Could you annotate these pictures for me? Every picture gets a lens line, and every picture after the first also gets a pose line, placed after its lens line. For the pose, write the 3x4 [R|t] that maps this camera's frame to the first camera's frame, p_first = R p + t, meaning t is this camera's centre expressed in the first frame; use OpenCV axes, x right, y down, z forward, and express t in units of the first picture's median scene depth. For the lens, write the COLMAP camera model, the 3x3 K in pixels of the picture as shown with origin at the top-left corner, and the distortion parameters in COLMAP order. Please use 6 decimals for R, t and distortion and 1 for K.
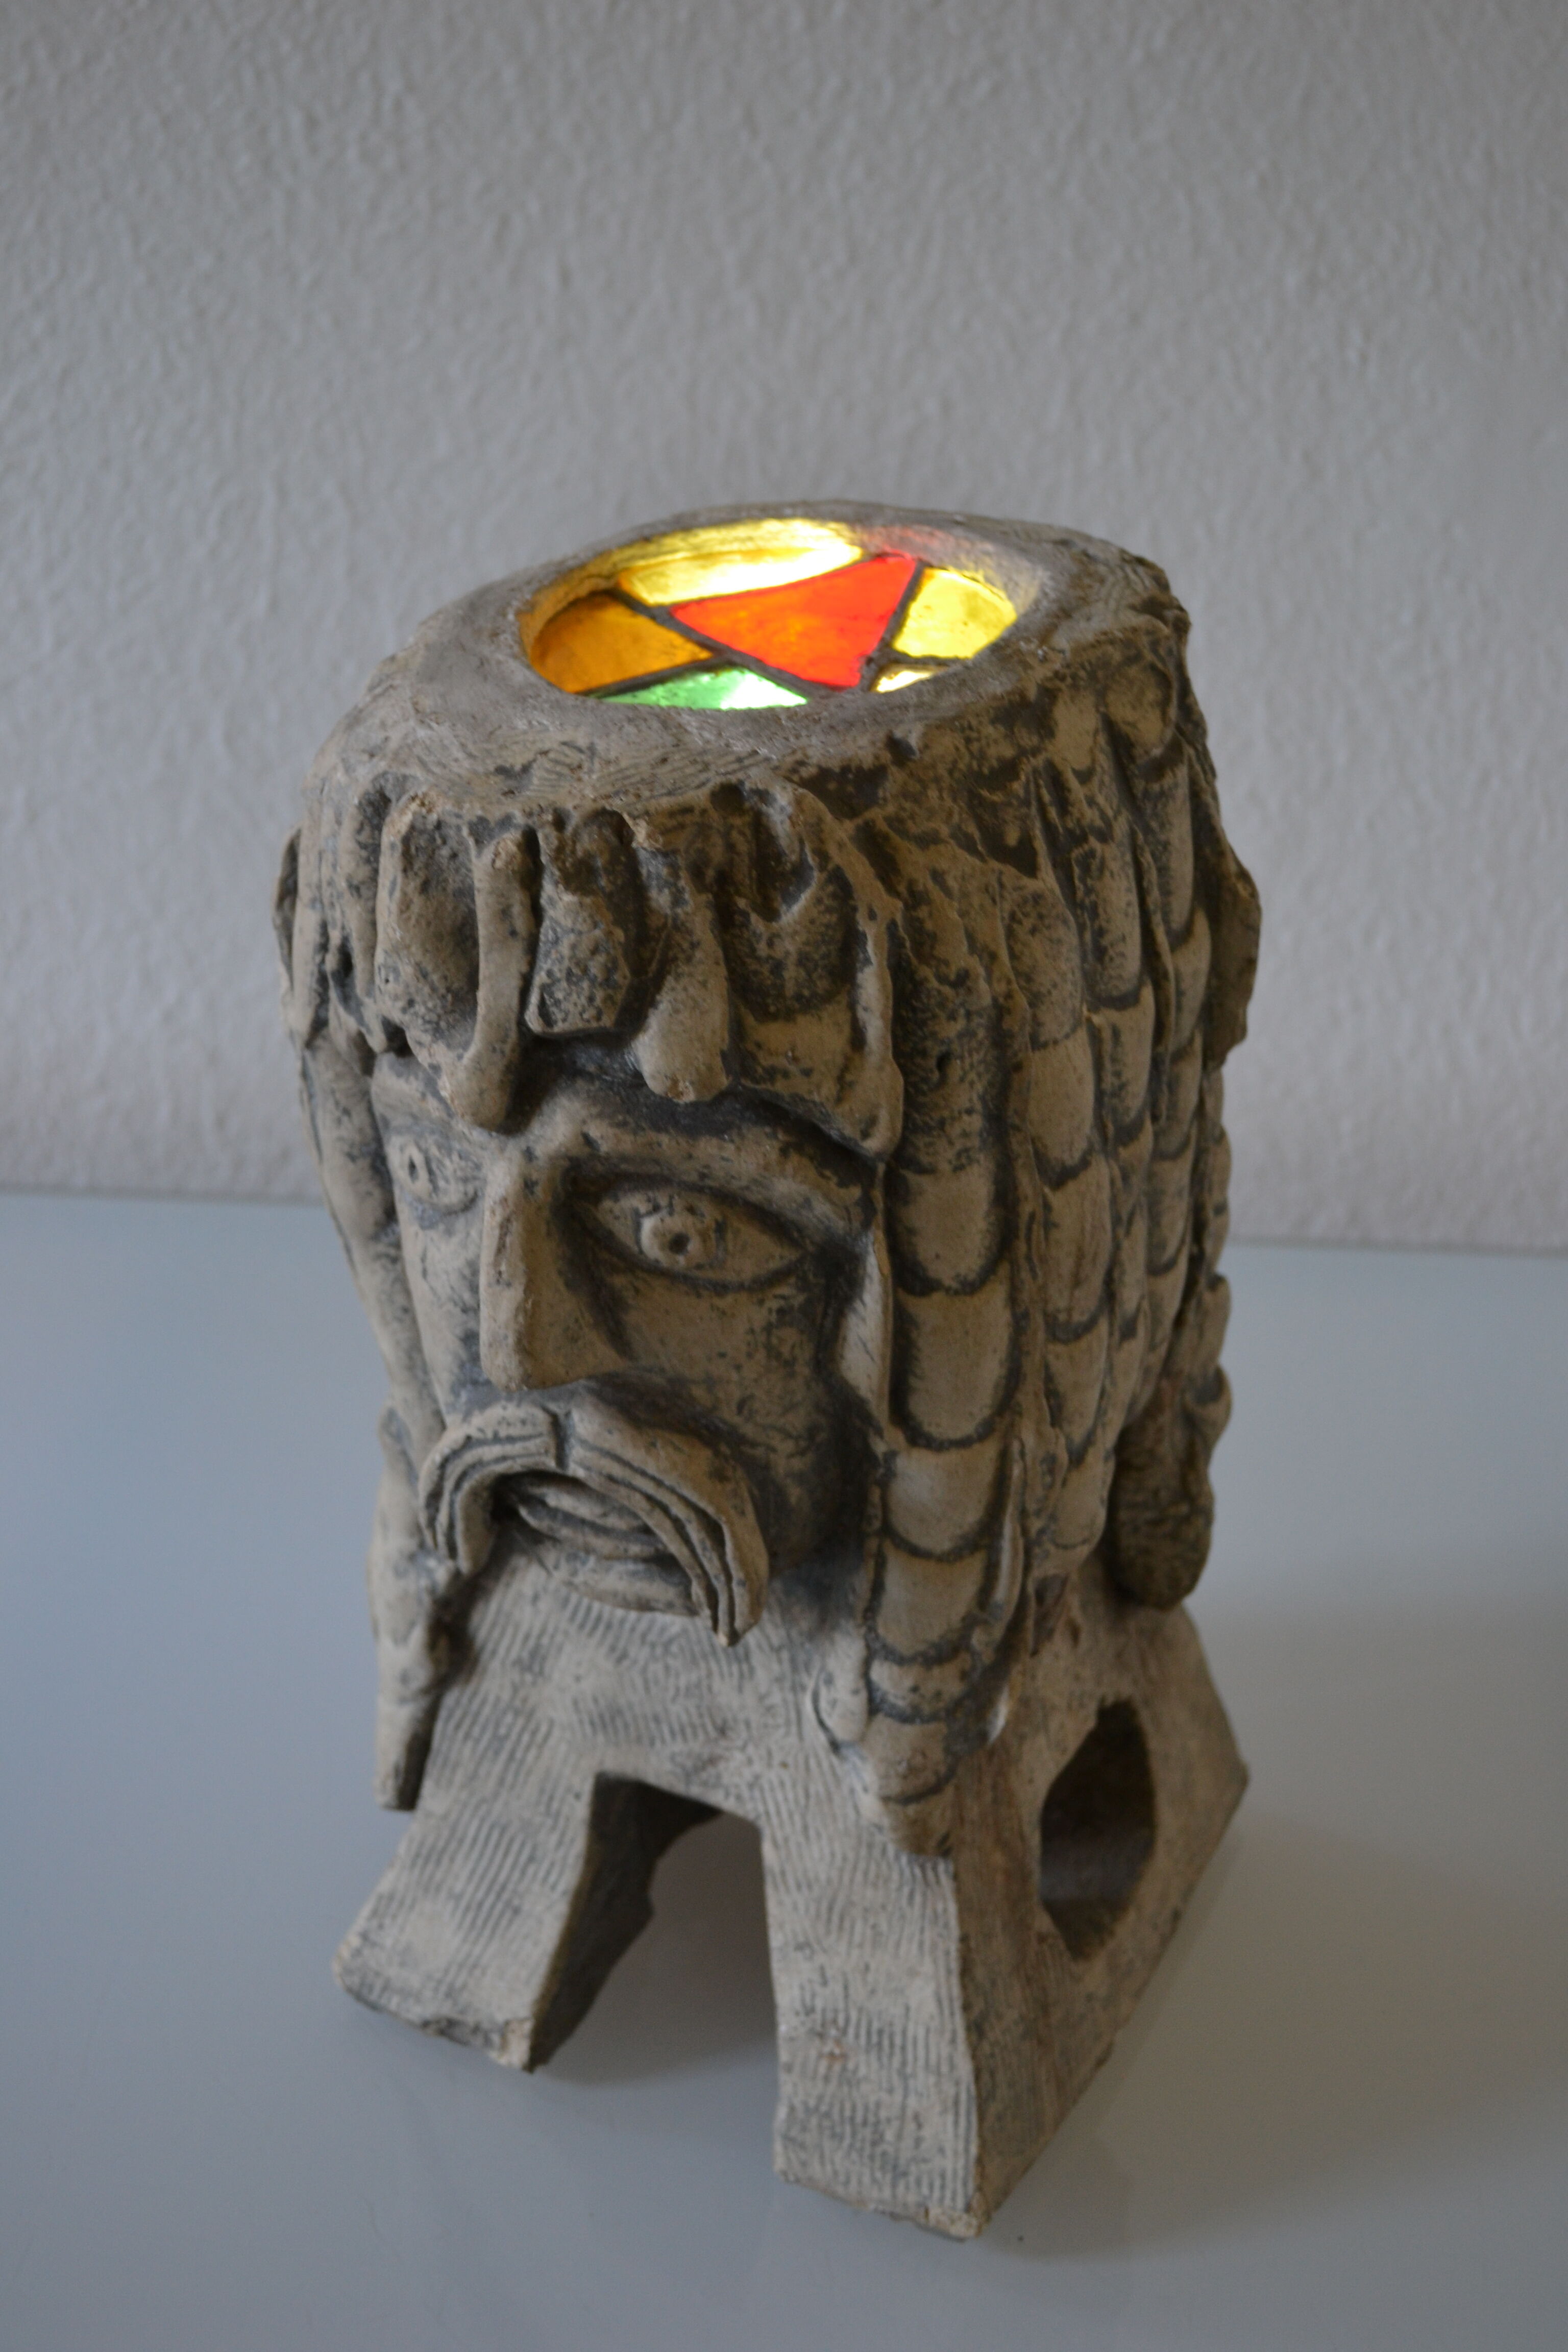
lens RADIAL K [[3374.4, 0, 784.0], [0, 3374.4, 1176.0], [0, 0, 1]] dist [-0.013479, -0.089359]
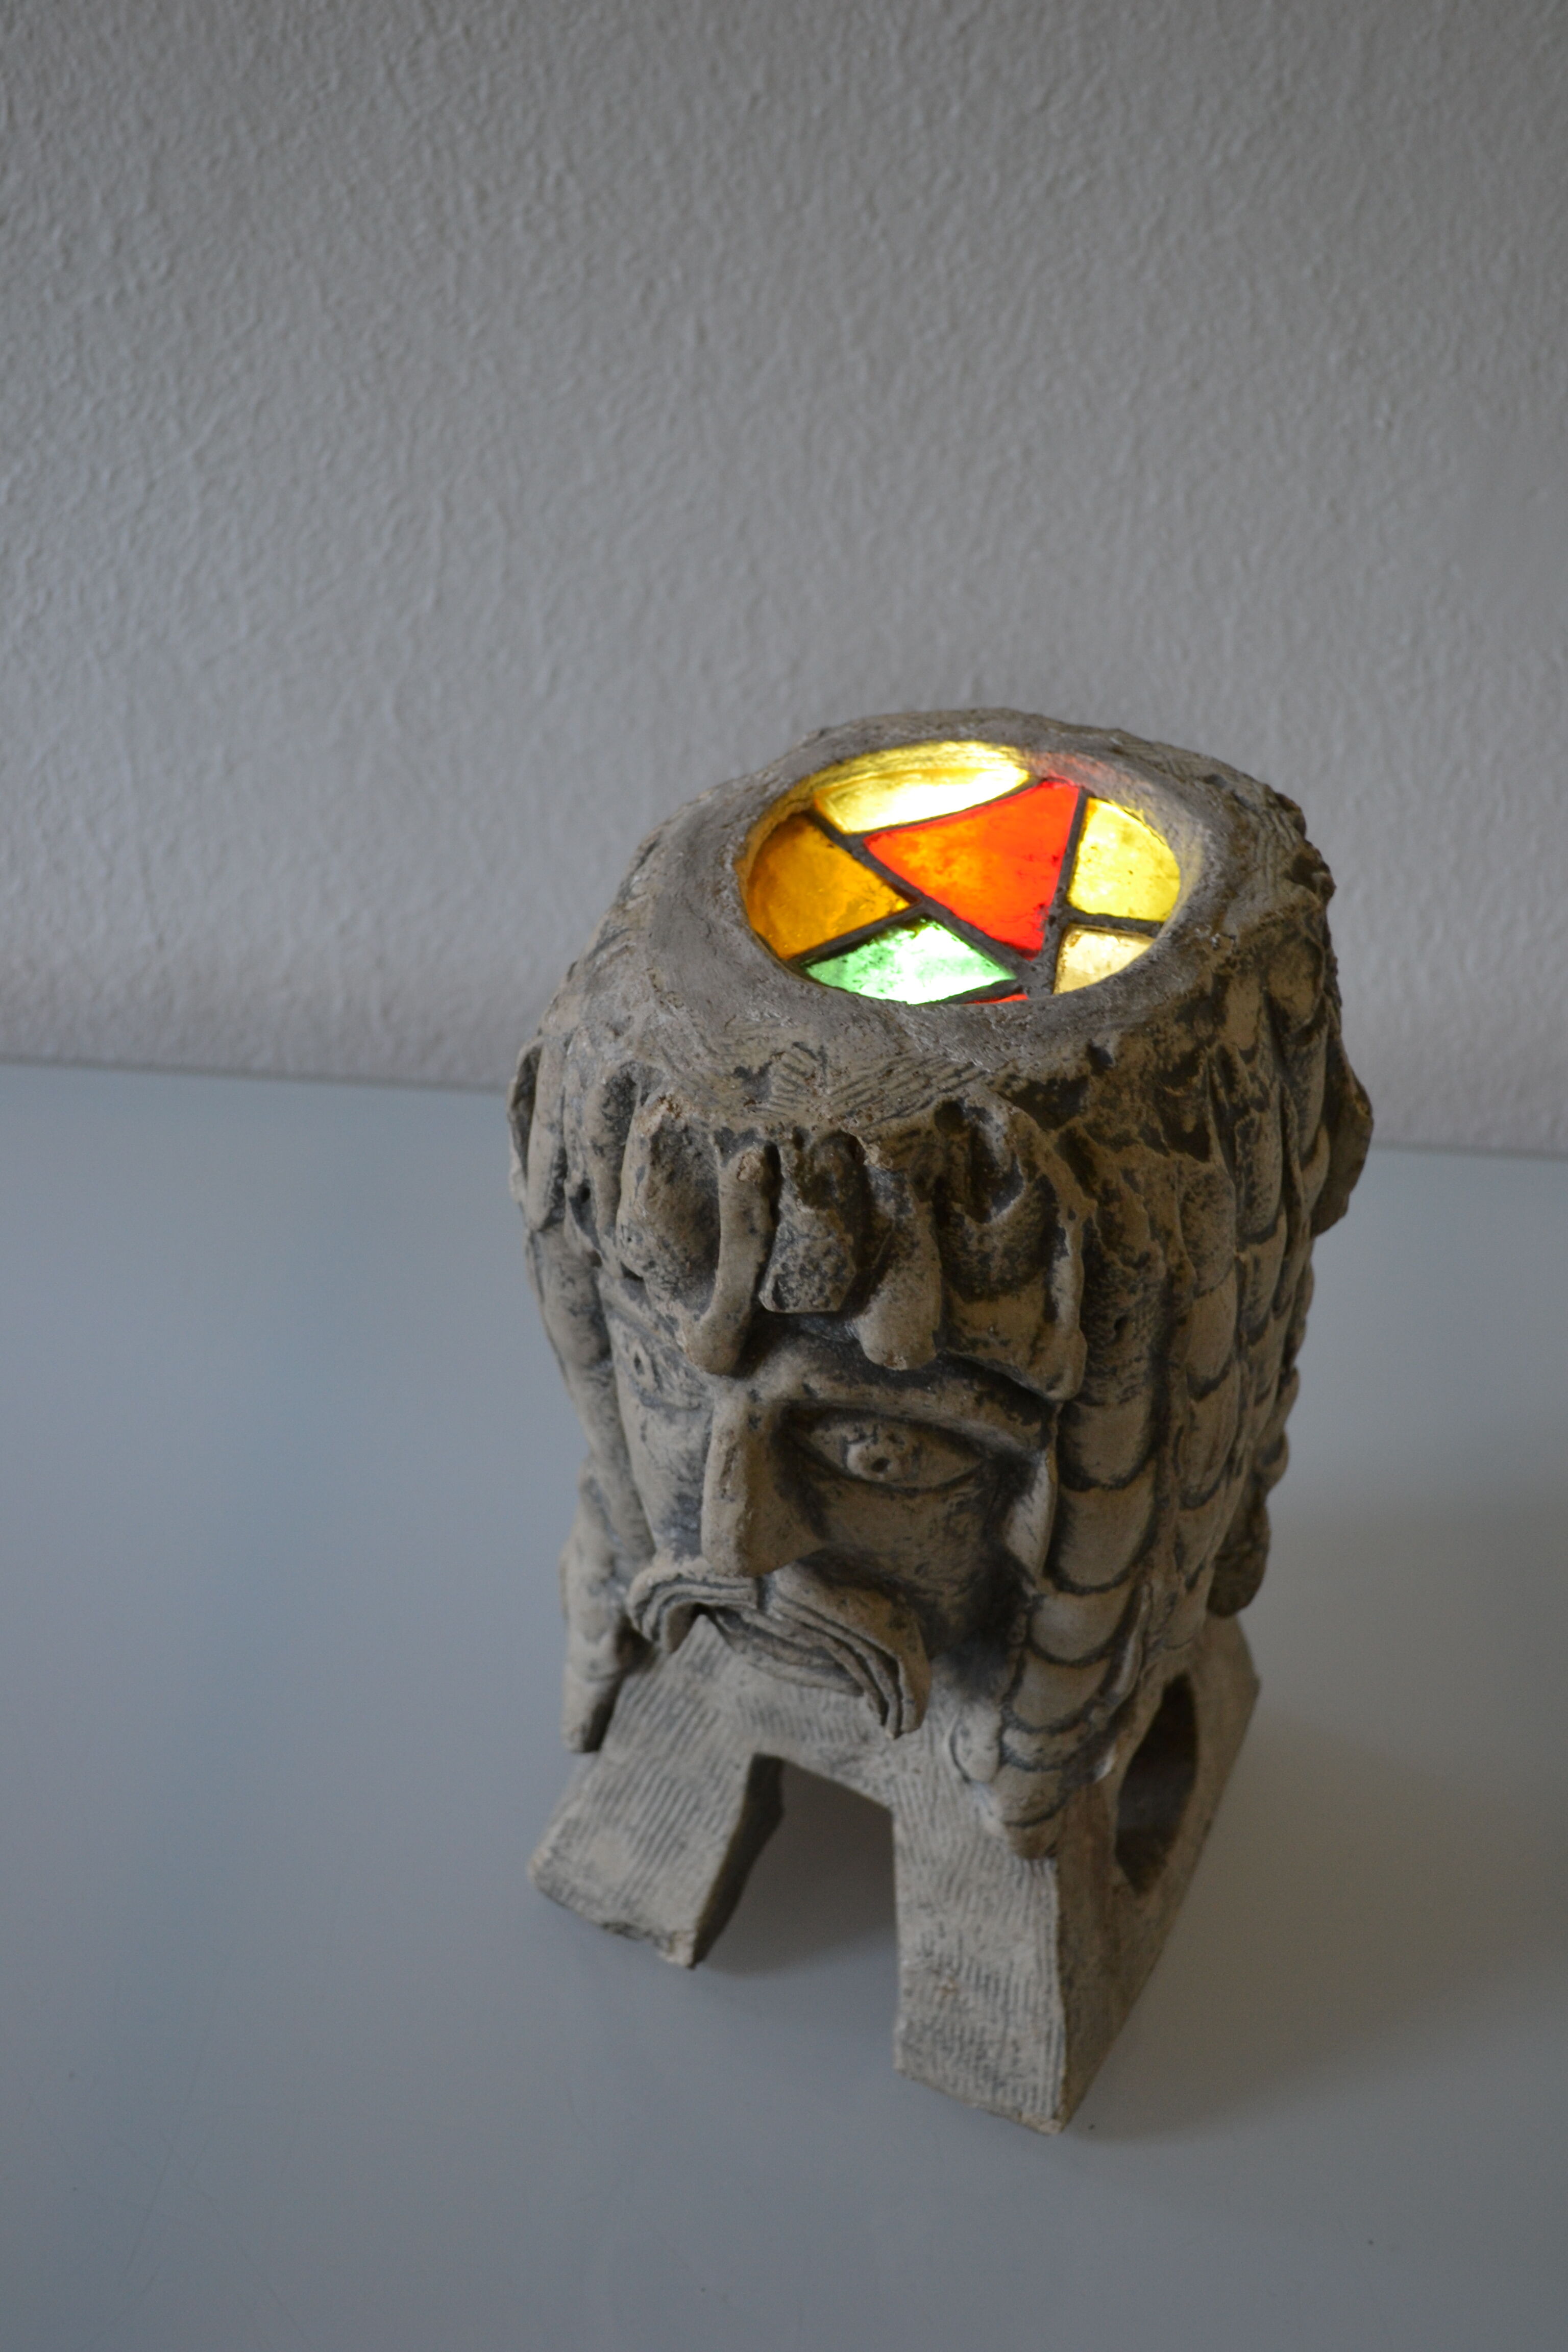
lens RADIAL K [[2572.3, 0, 784.0], [0, 2572.3, 1176.0], [0, 0, 1]] dist [-0.053662, -0.016651]
pose [[0.999465, 0.019510, 0.026232, -0.079405], [-0.023877, 0.983727, 0.178074, -0.207191], [-0.022331, -0.178605, 0.983667, 0.142274]]
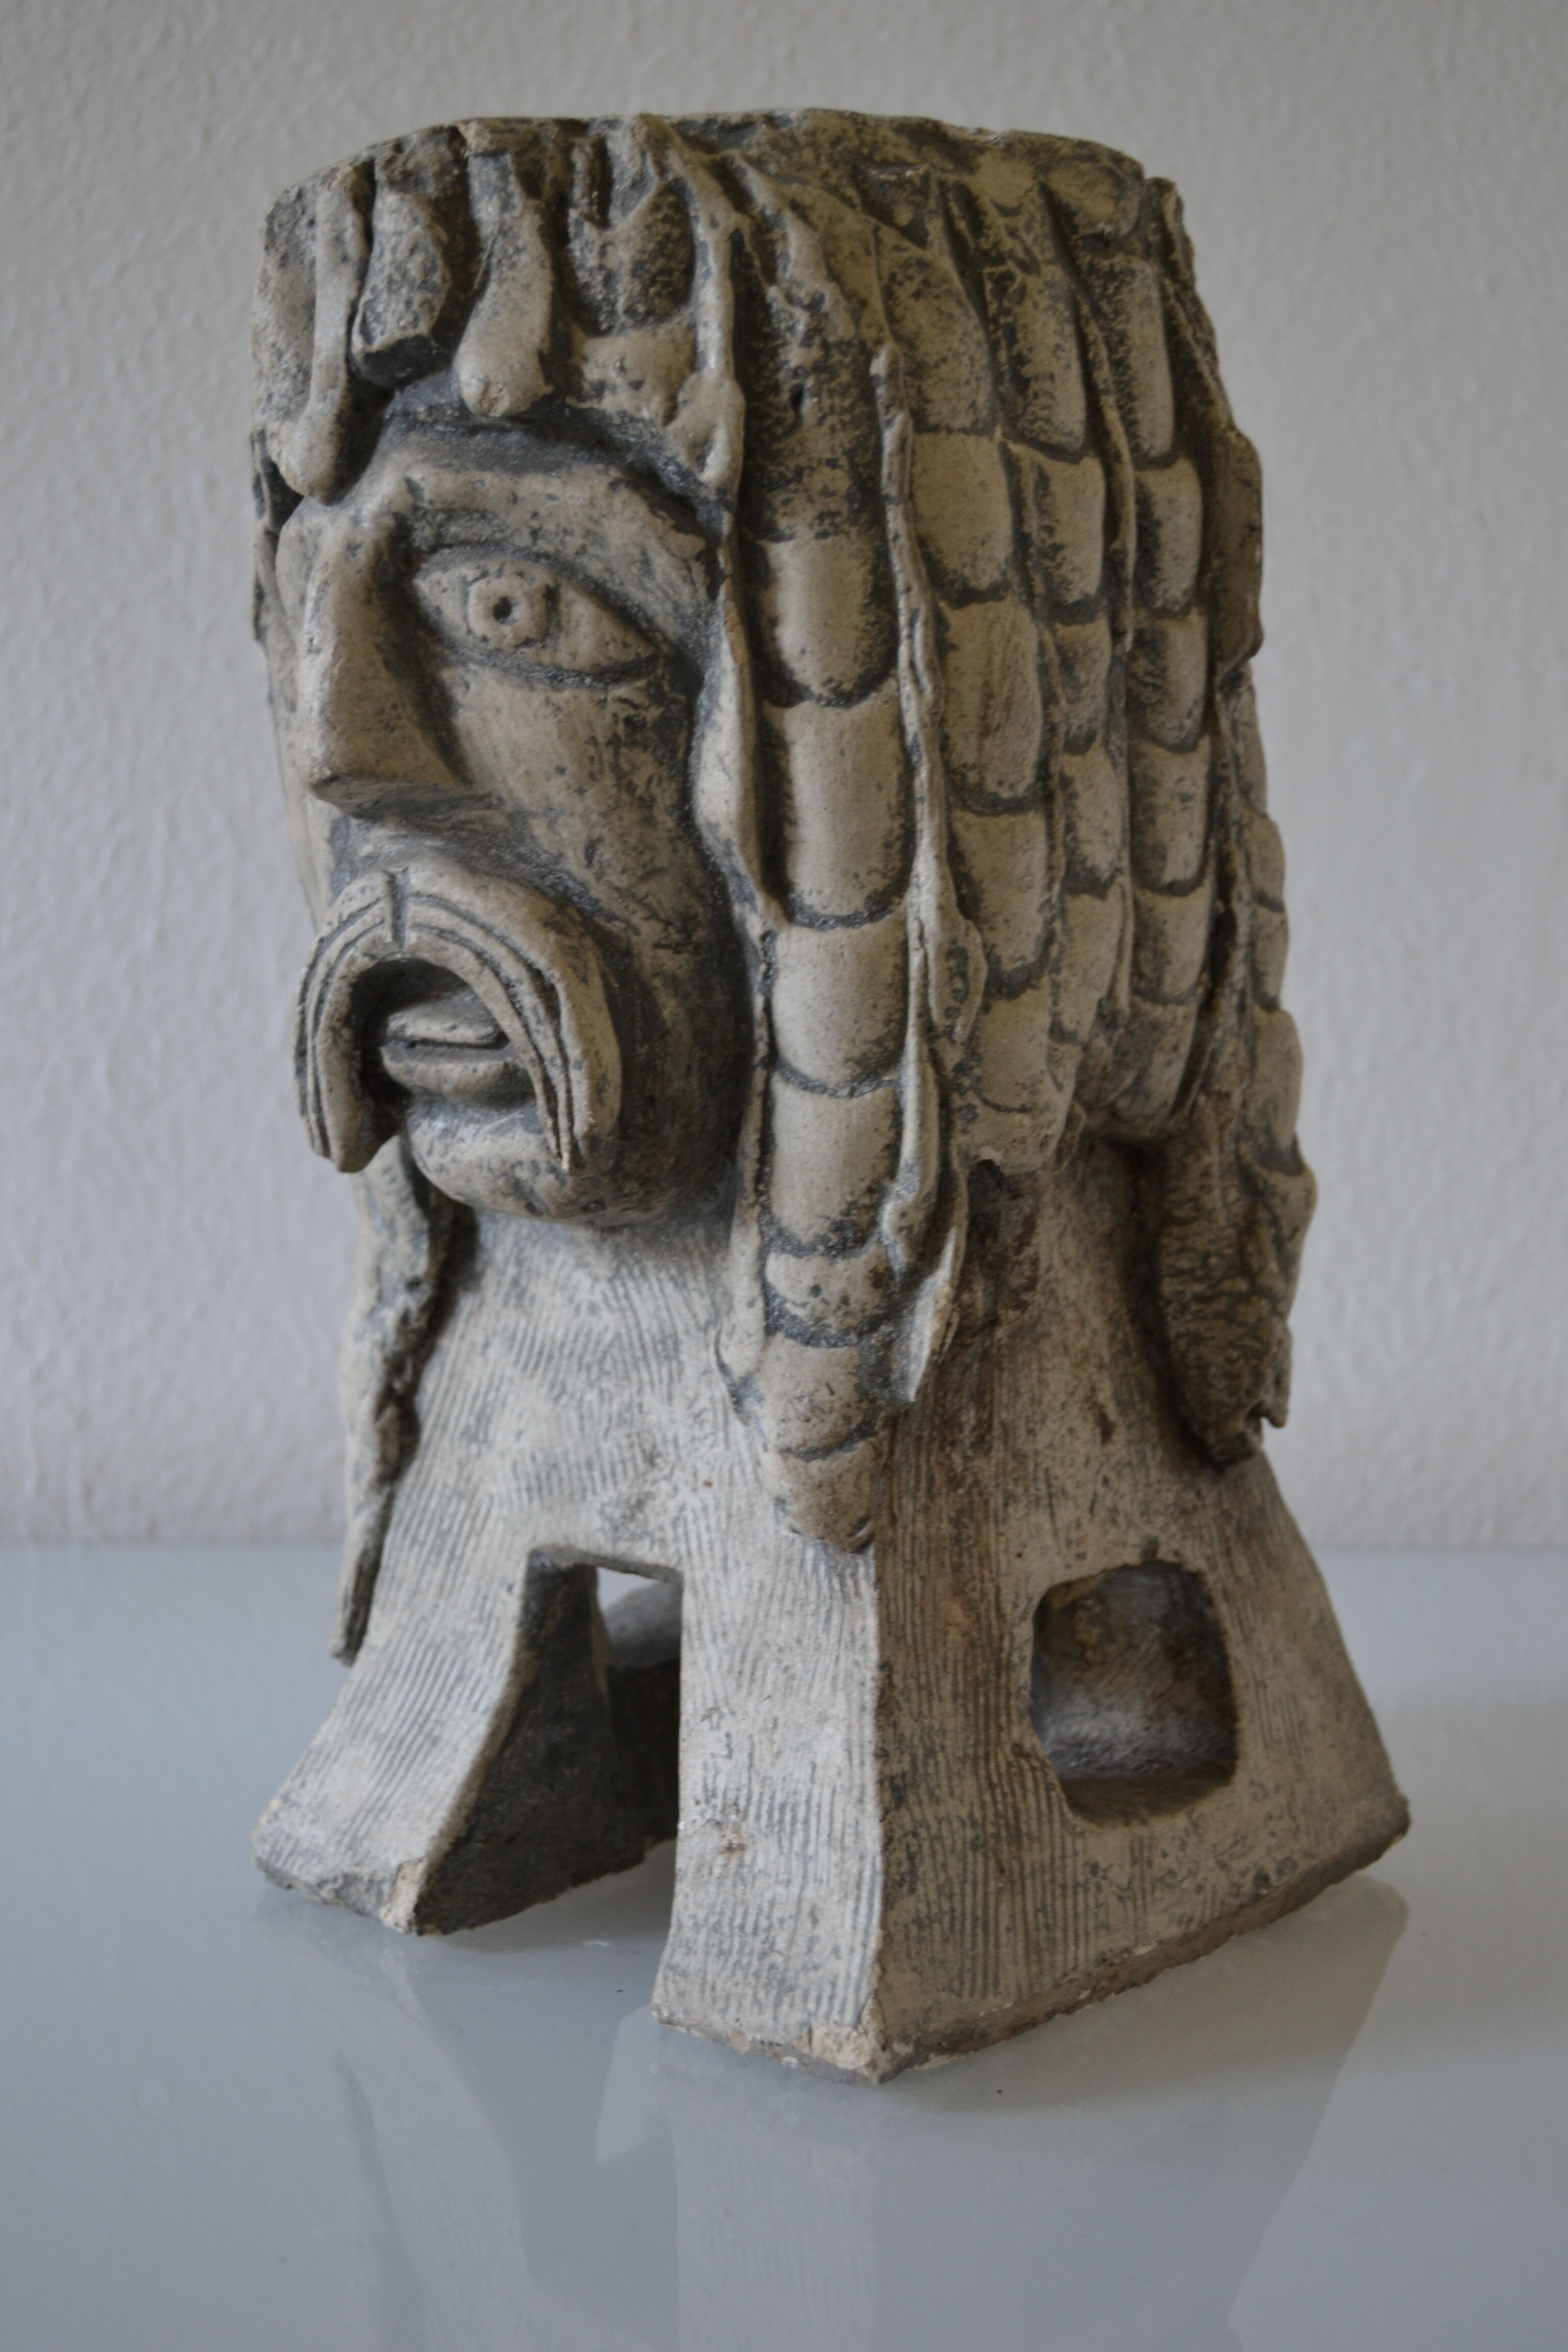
lens RADIAL K [[2805.9, 0, 784.0], [0, 2805.9, 1176.0], [0, 0, 1]] dist [-0.046547, -0.012309]
pose [[0.963889, -0.005941, -0.266238, 0.212628], [-0.106686, 0.907403, -0.406495, 0.403755], [0.244000, 0.420220, 0.874002, 0.385957]]
